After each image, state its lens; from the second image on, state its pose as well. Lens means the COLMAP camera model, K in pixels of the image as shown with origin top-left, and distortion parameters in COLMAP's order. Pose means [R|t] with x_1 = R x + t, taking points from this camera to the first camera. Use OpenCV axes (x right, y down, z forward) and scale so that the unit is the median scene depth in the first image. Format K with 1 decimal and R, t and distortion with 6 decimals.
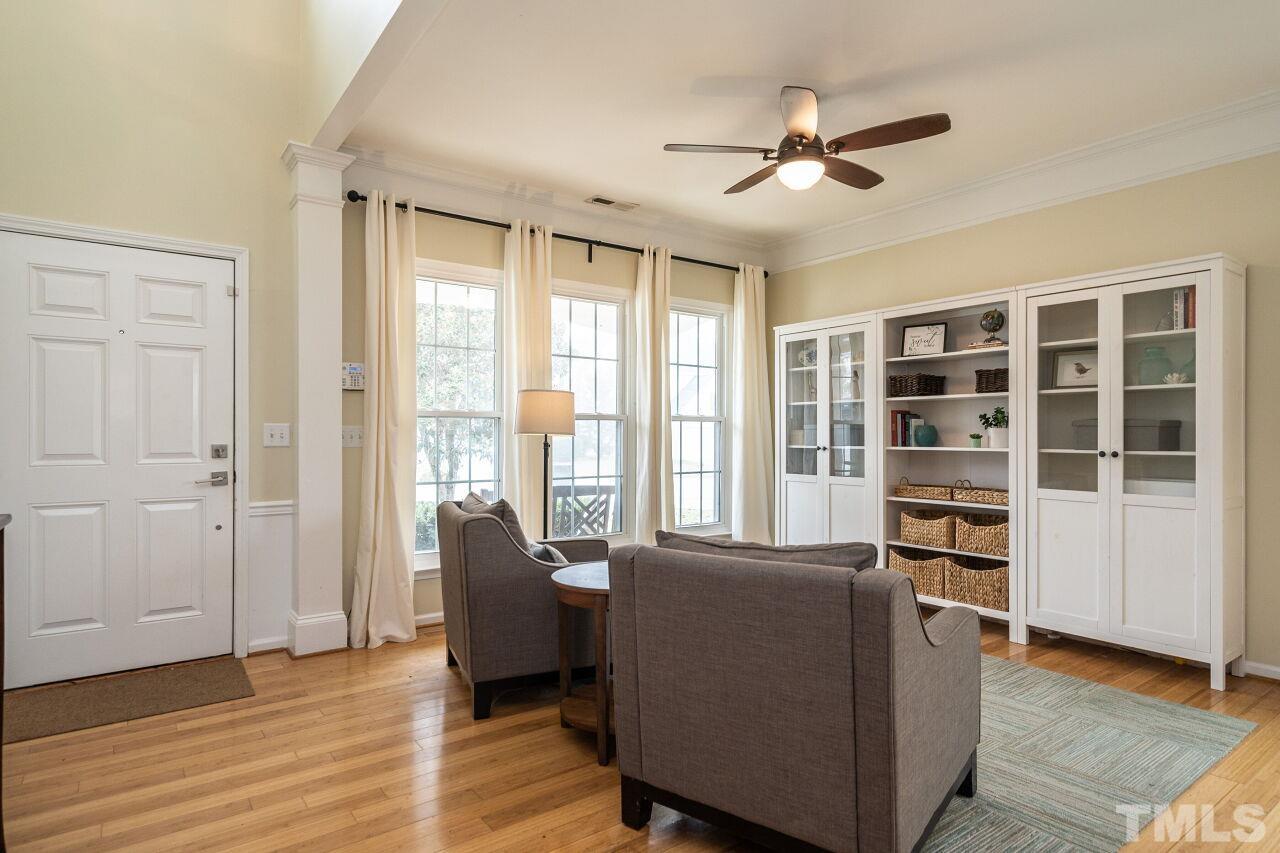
lens RADIAL K [[691.8, 0, 643.5], [0, 691.8, 429.7], [0, 0, 1]] dist [0.009844, -0.002069]
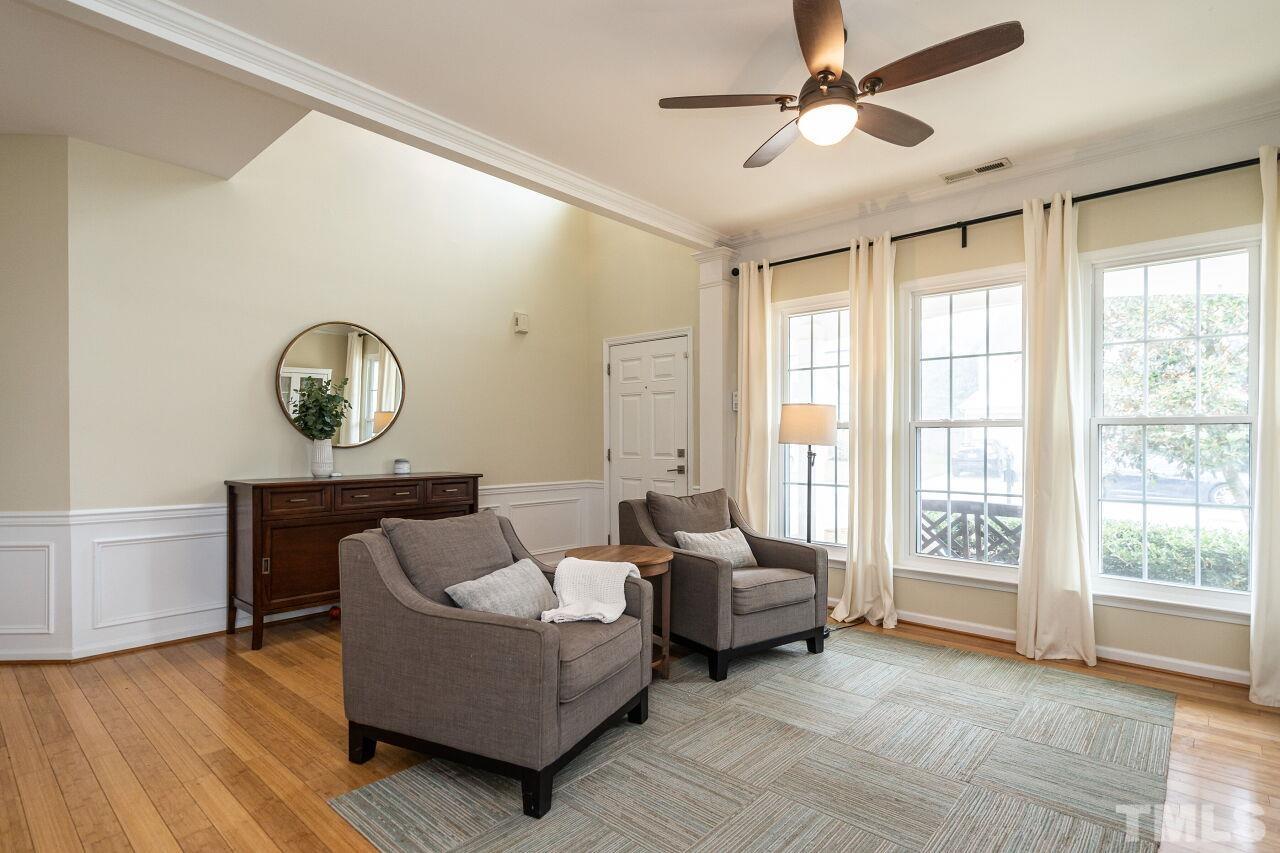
lens RADIAL K [[629.9, 0, 636.4], [0, 629.9, 439.4], [0, 0, 1]] dist [0.004817, 0.001009]
pose [[0.214820, -0.001944, -0.976652, 0.636830], [0.004475, 0.999989, -0.001006, -0.000240], [0.976643, -0.004154, 0.214827, 0.439456]]
